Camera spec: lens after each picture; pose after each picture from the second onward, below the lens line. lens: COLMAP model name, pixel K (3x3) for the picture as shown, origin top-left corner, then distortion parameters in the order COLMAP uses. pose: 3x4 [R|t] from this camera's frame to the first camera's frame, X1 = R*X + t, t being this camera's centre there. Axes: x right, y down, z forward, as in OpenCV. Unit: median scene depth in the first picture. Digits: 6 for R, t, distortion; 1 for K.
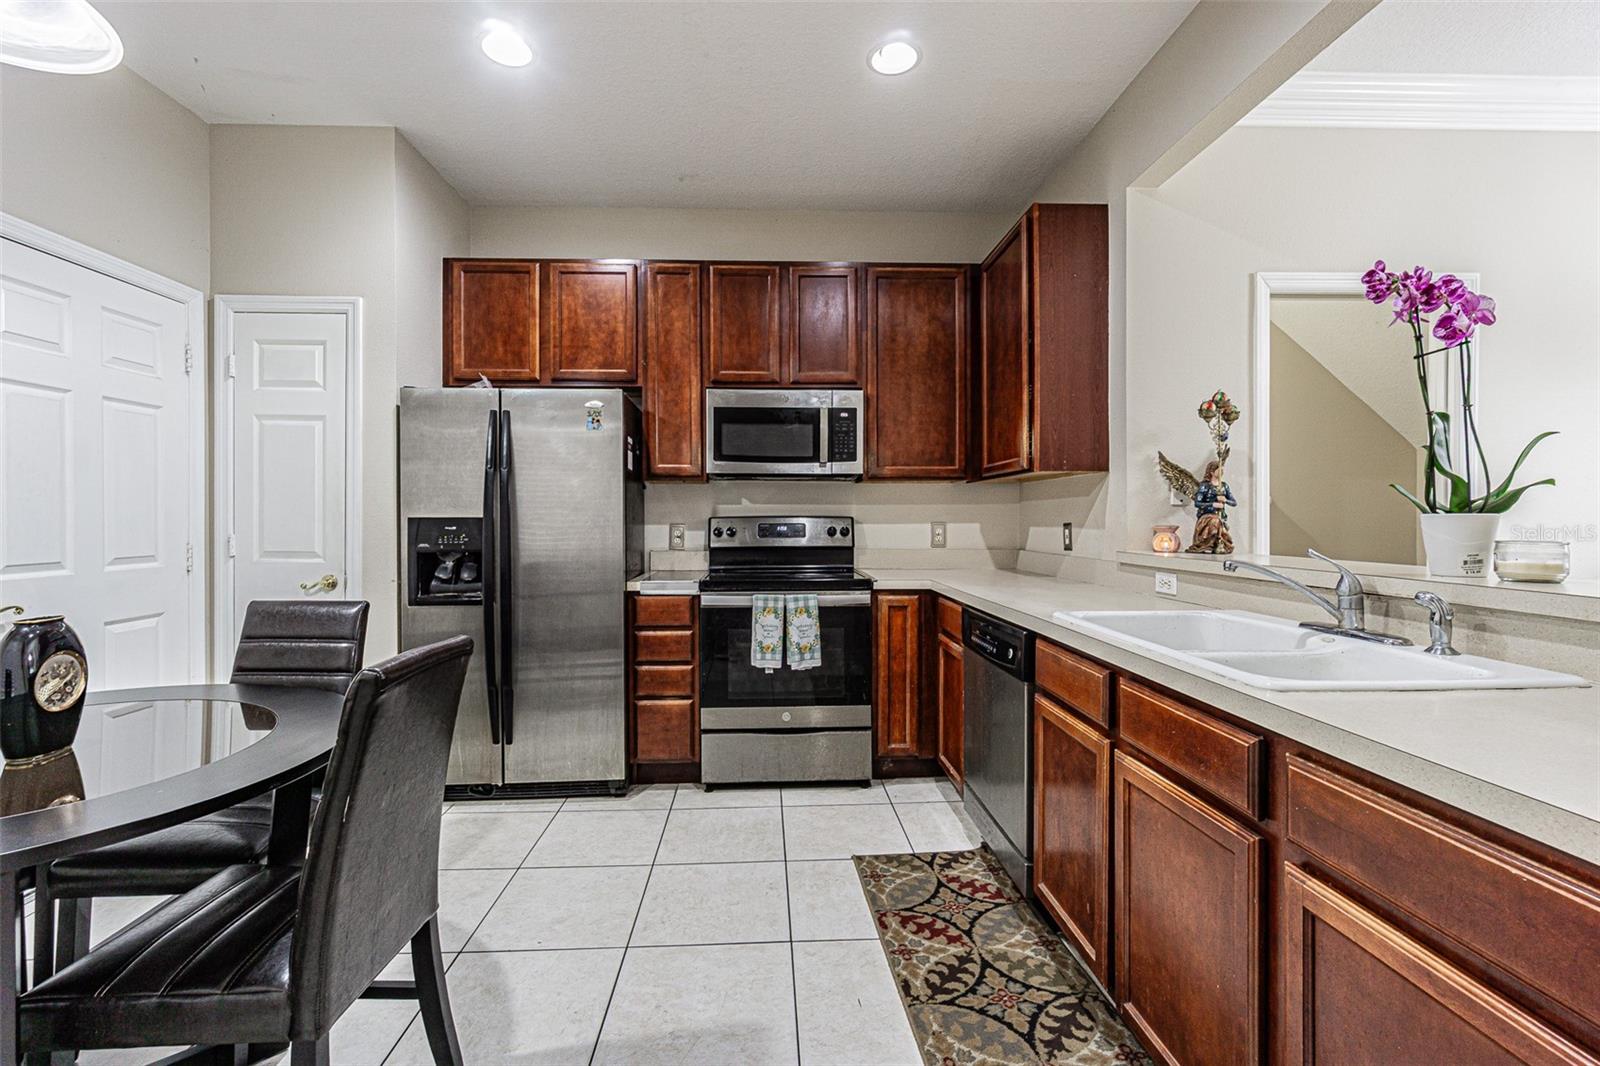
lens RADIAL K [[685.7, 0, 792.6], [0, 685.7, 526.8], [0, 0, 1]] dist [-0.008108, 0.000812]
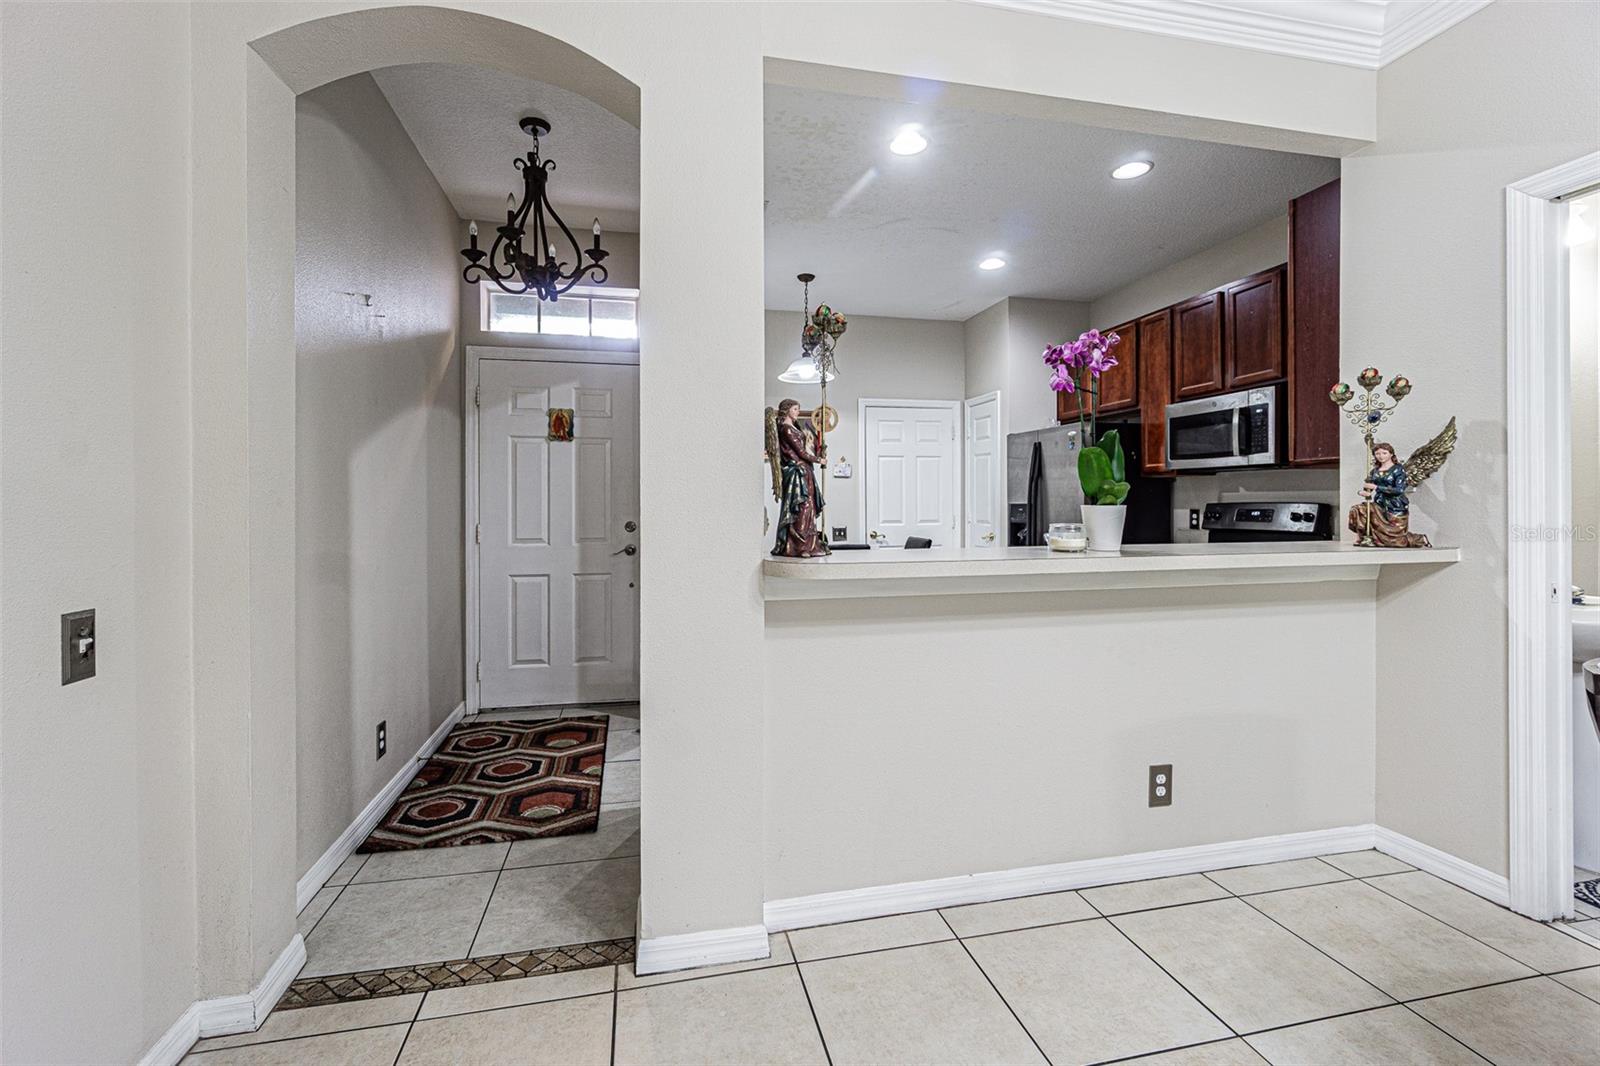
lens RADIAL K [[685.7, 0, 783.5], [0, 685.7, 499.4], [0, 0, 1]] dist [-0.008108, 0.000812]
pose [[0.162256, -0.004230, -0.986740, 1.383889], [-0.010301, 0.999929, -0.005980, -0.008954], [0.986695, 0.011135, 0.162201, 0.093394]]
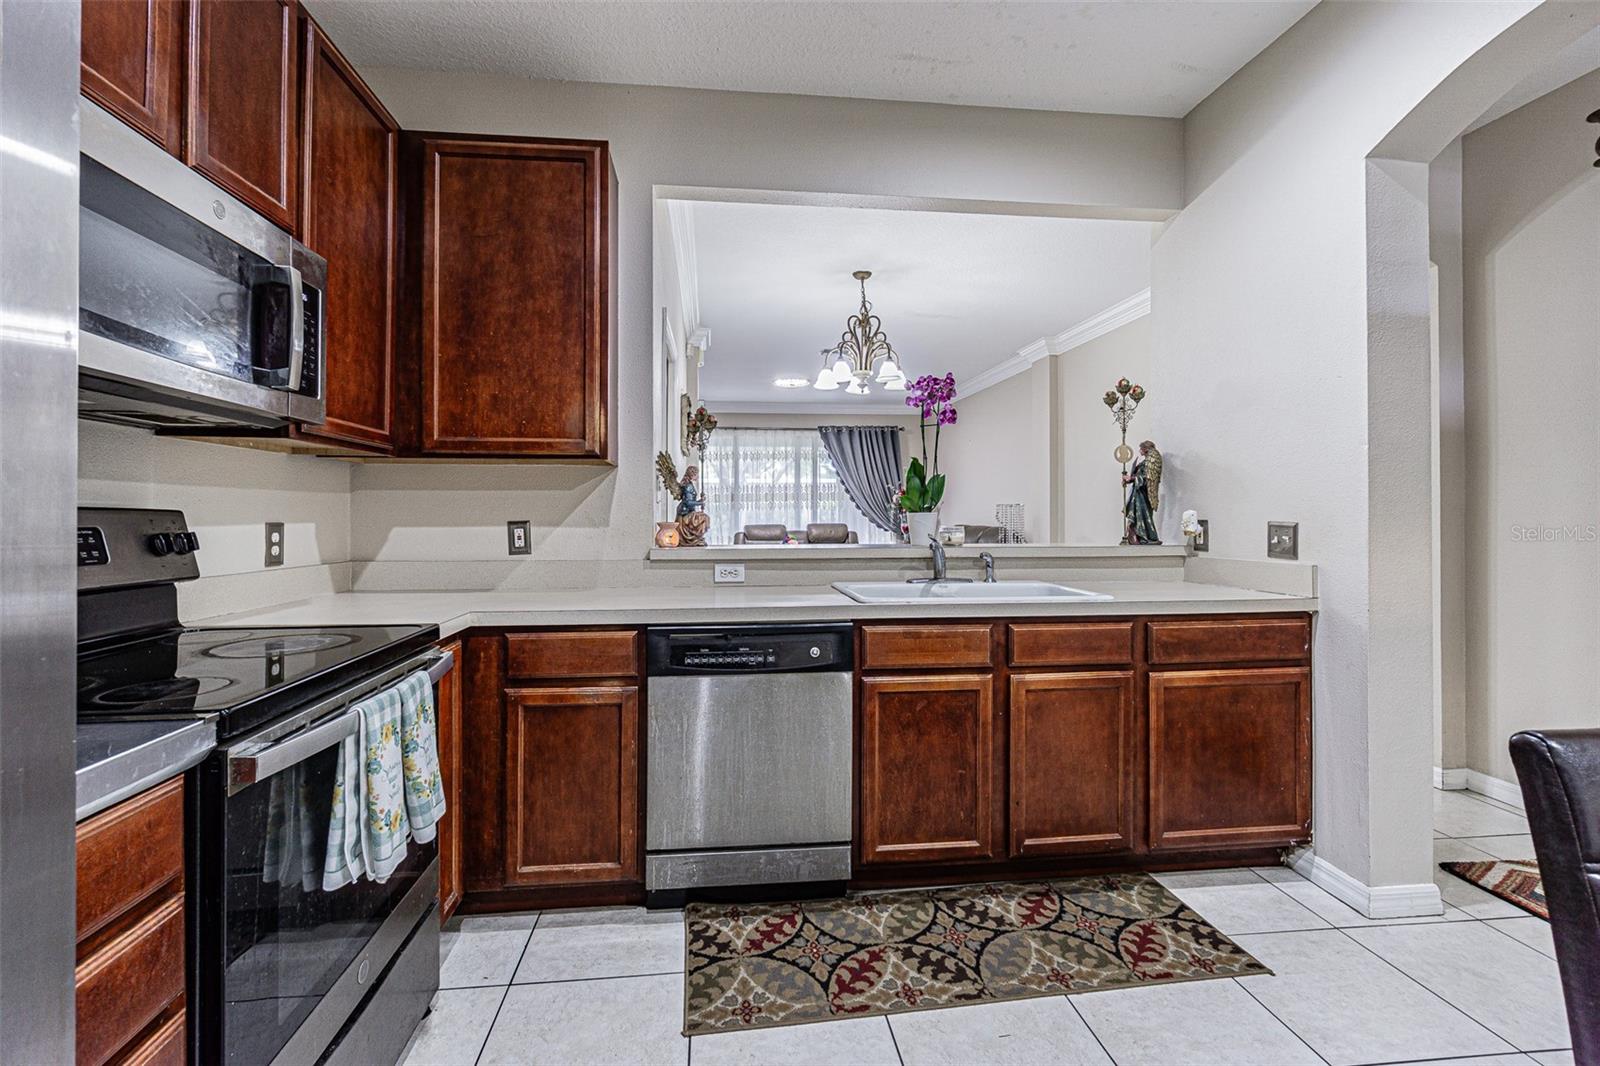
lens RADIAL K [[685.7, 0, 789.8], [0, 685.7, 531.8], [0, 0, 1]] dist [-0.008108, 0.000812]
pose [[-0.064019, -0.017298, 0.997799, -0.577218], [0.014725, 0.999725, 0.018276, -0.003436], [-0.997840, 0.015862, -0.063747, 0.976761]]
